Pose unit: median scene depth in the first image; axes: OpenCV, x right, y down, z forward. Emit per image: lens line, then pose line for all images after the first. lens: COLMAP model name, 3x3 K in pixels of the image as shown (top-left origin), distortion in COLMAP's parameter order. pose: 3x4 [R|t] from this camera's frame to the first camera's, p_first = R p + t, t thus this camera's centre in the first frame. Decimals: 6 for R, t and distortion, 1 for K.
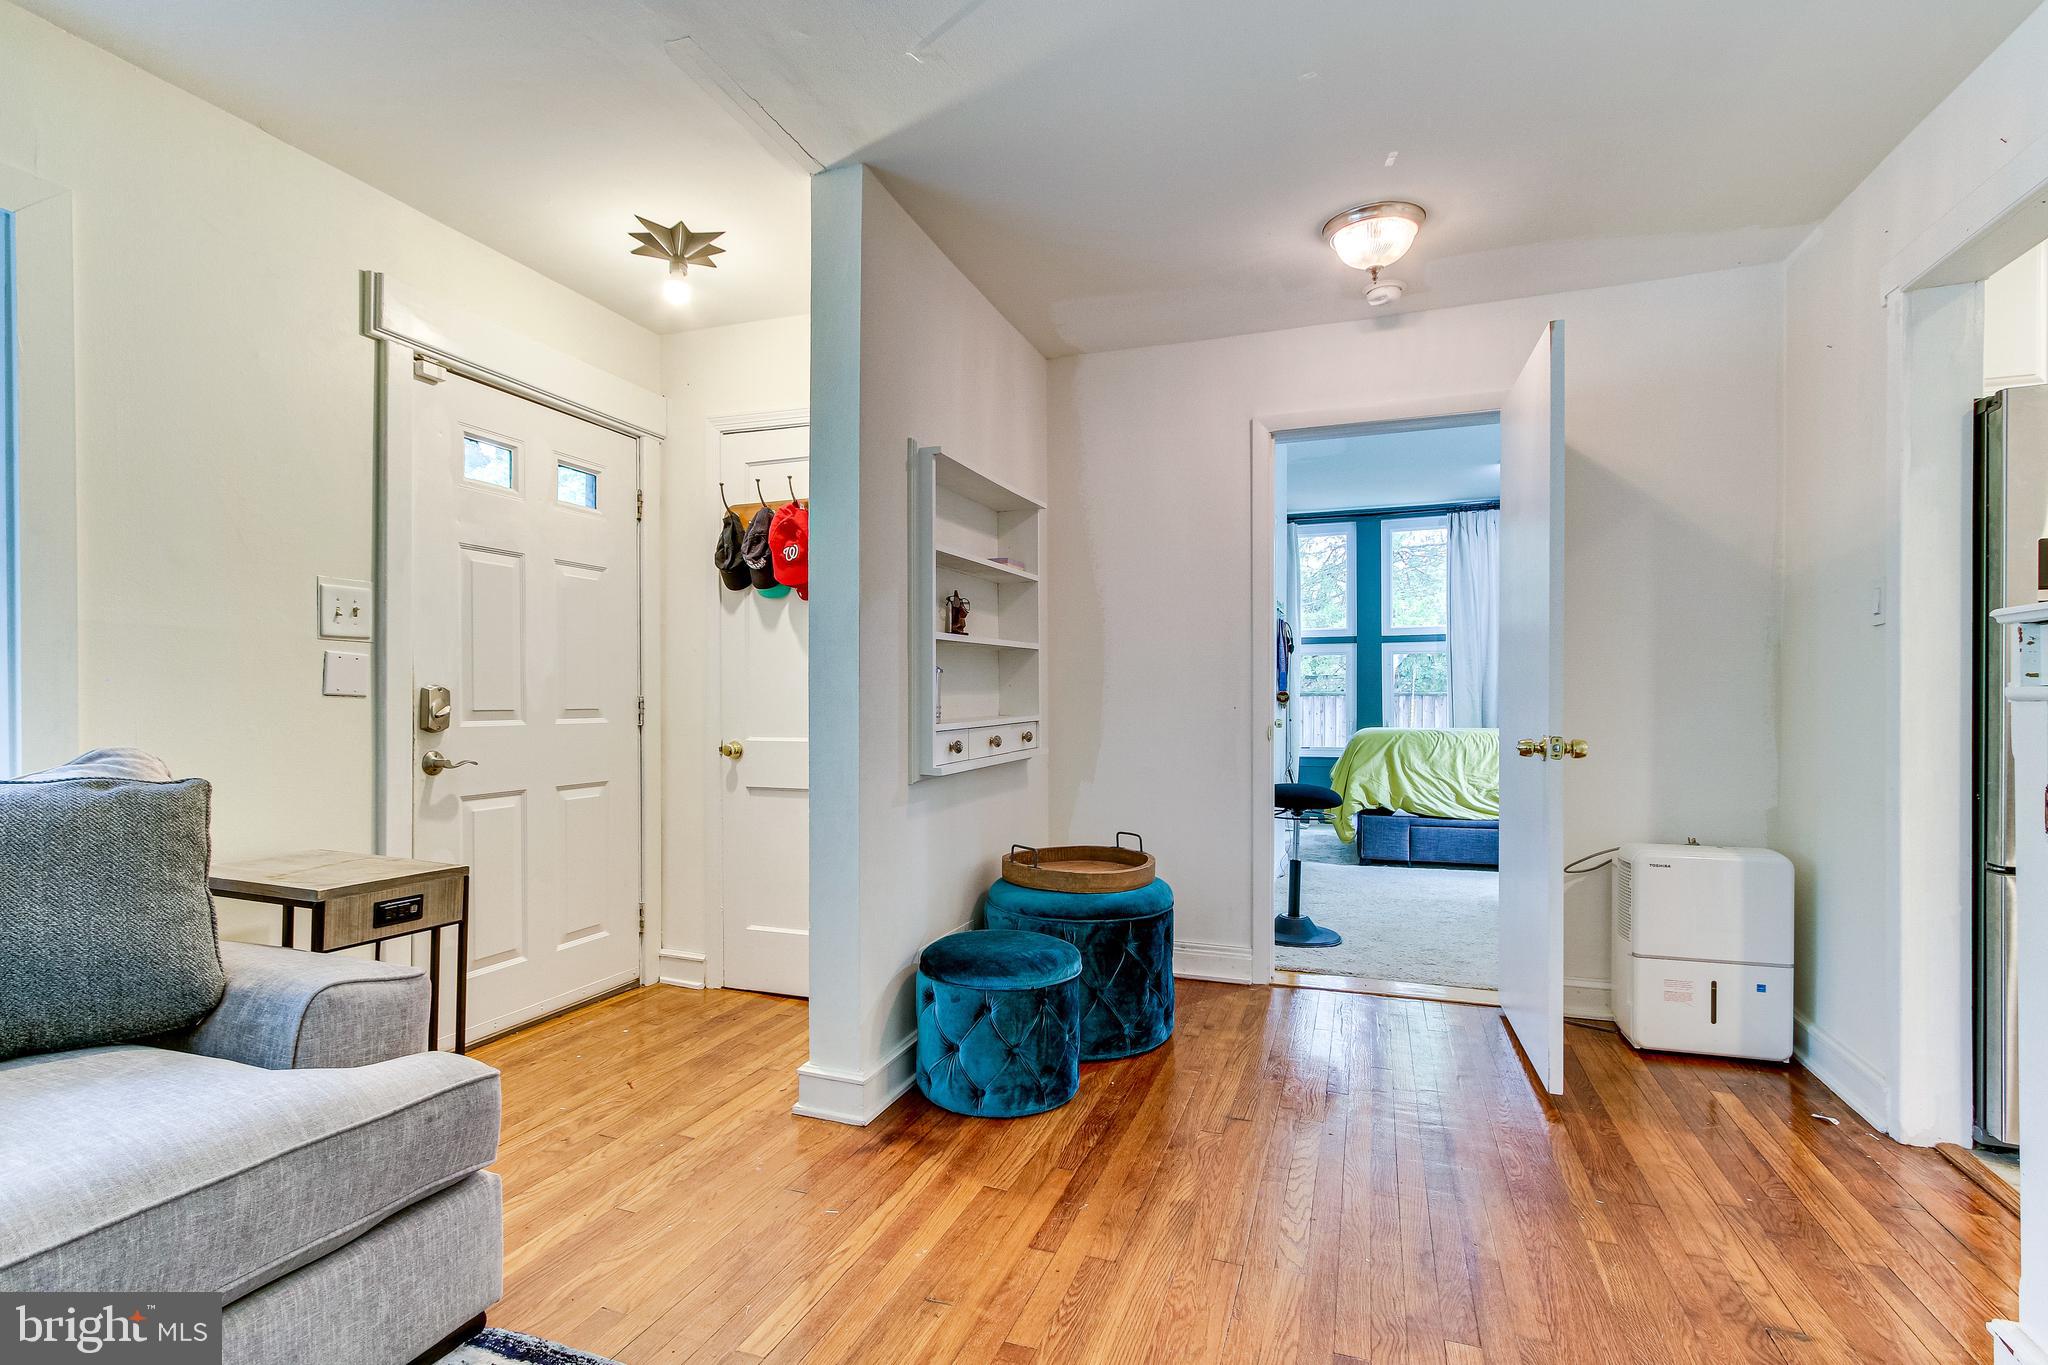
lens RADIAL K [[951.7, 0, 994.5], [0, 951.7, 704.3], [0, 0, 1]] dist [0.002406, 0.000323]
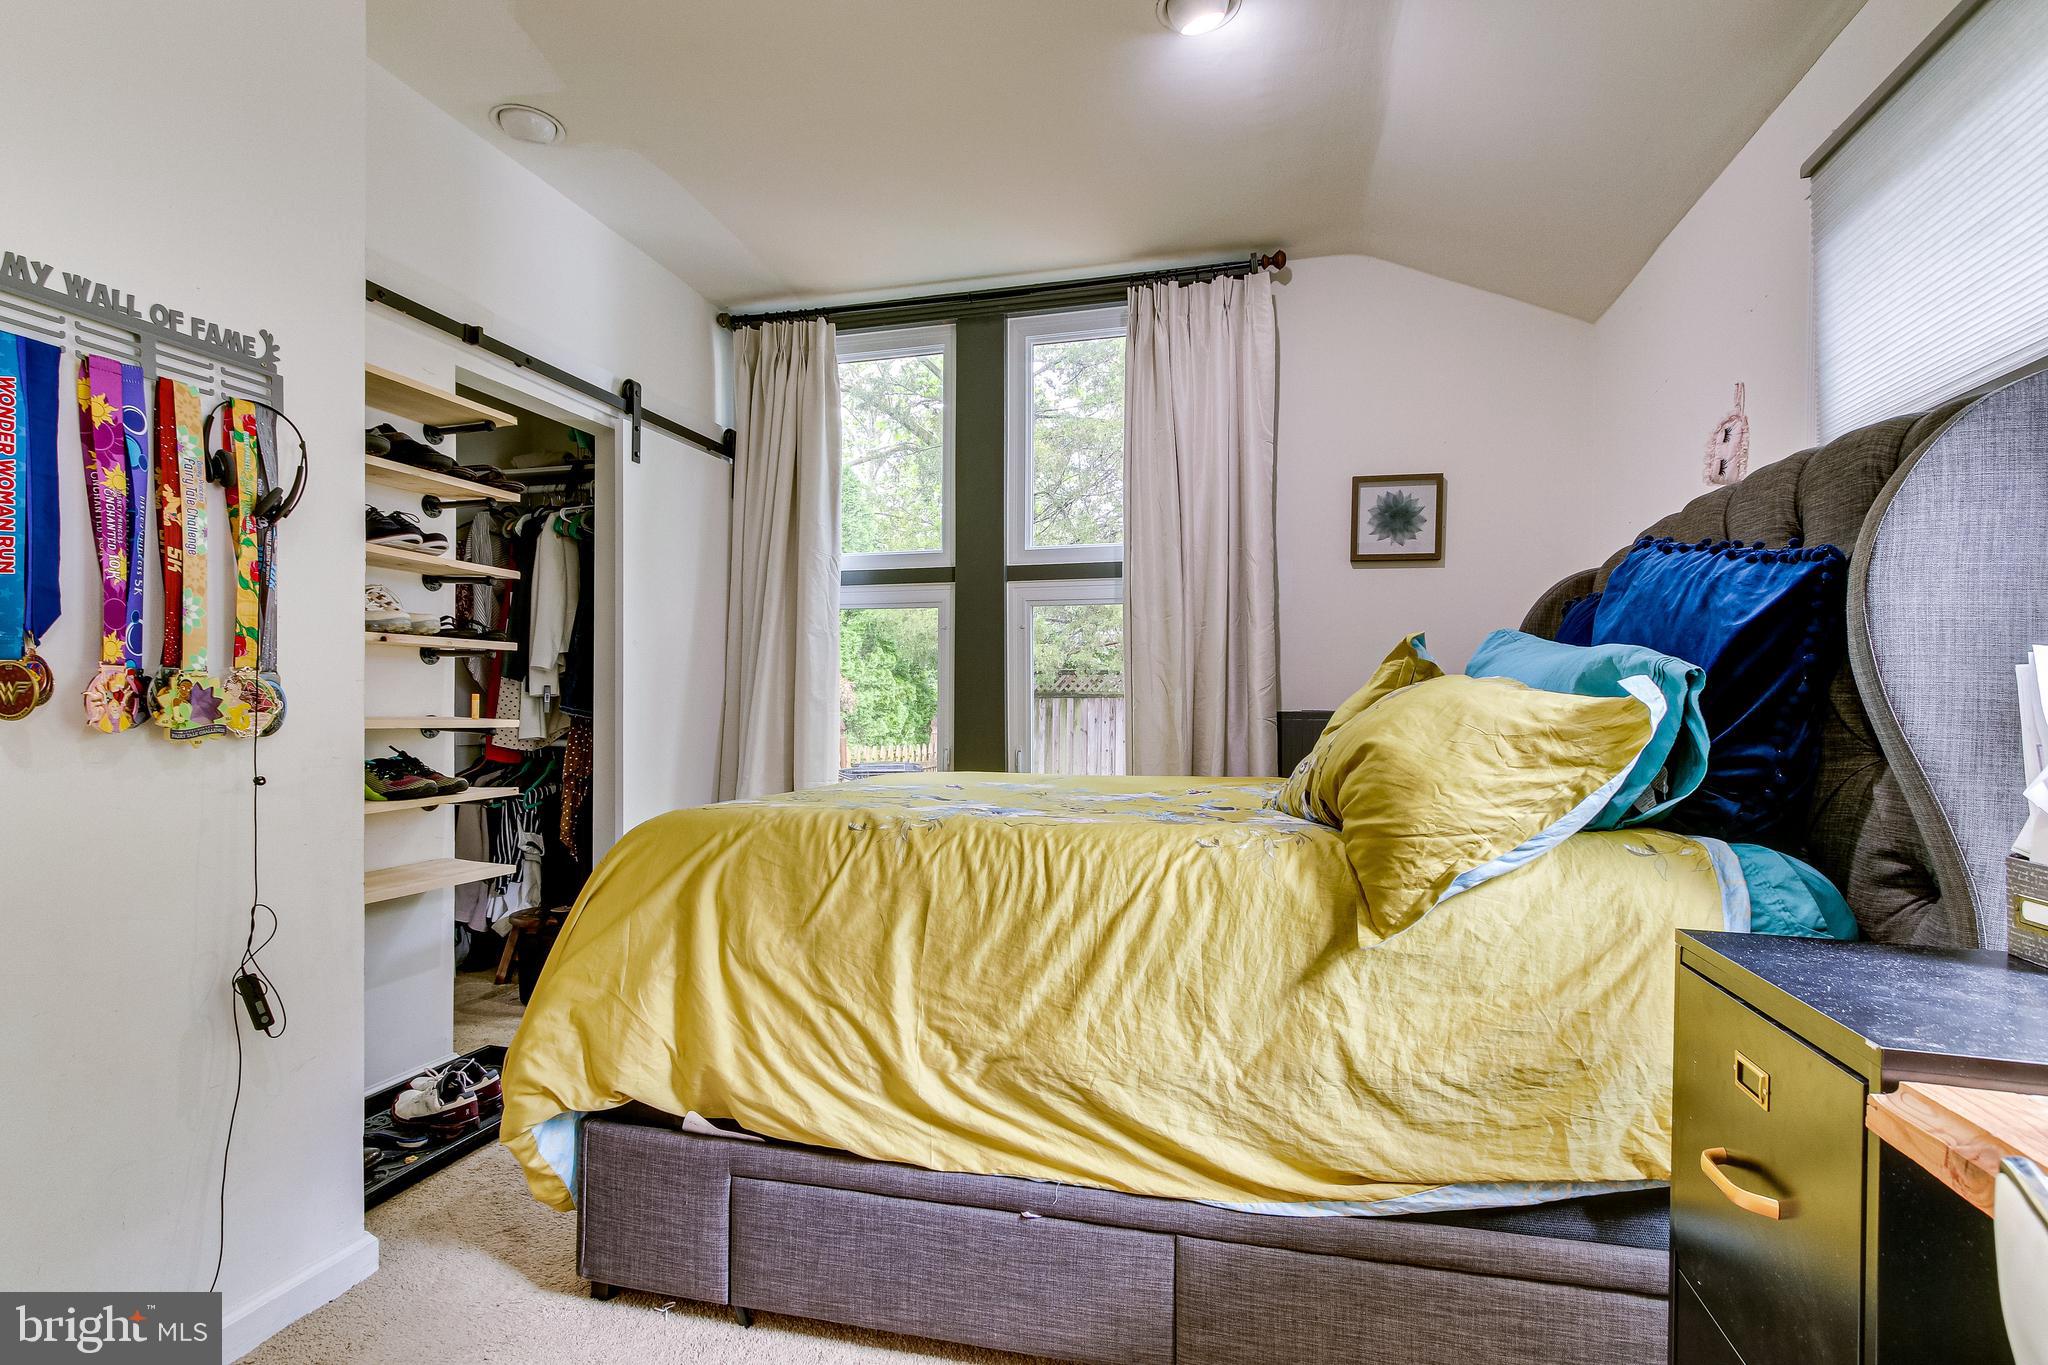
lens RADIAL K [[951.7, 0, 994.5], [0, 951.7, 704.3], [0, 0, 1]] dist [0.002406, 0.000323]
pose [[0.995135, 0.010311, 0.097981, 0.420307], [-0.010232, 0.999947, -0.001310, -0.004514], [-0.097990, 0.000302, 0.995187, 0.632592]]
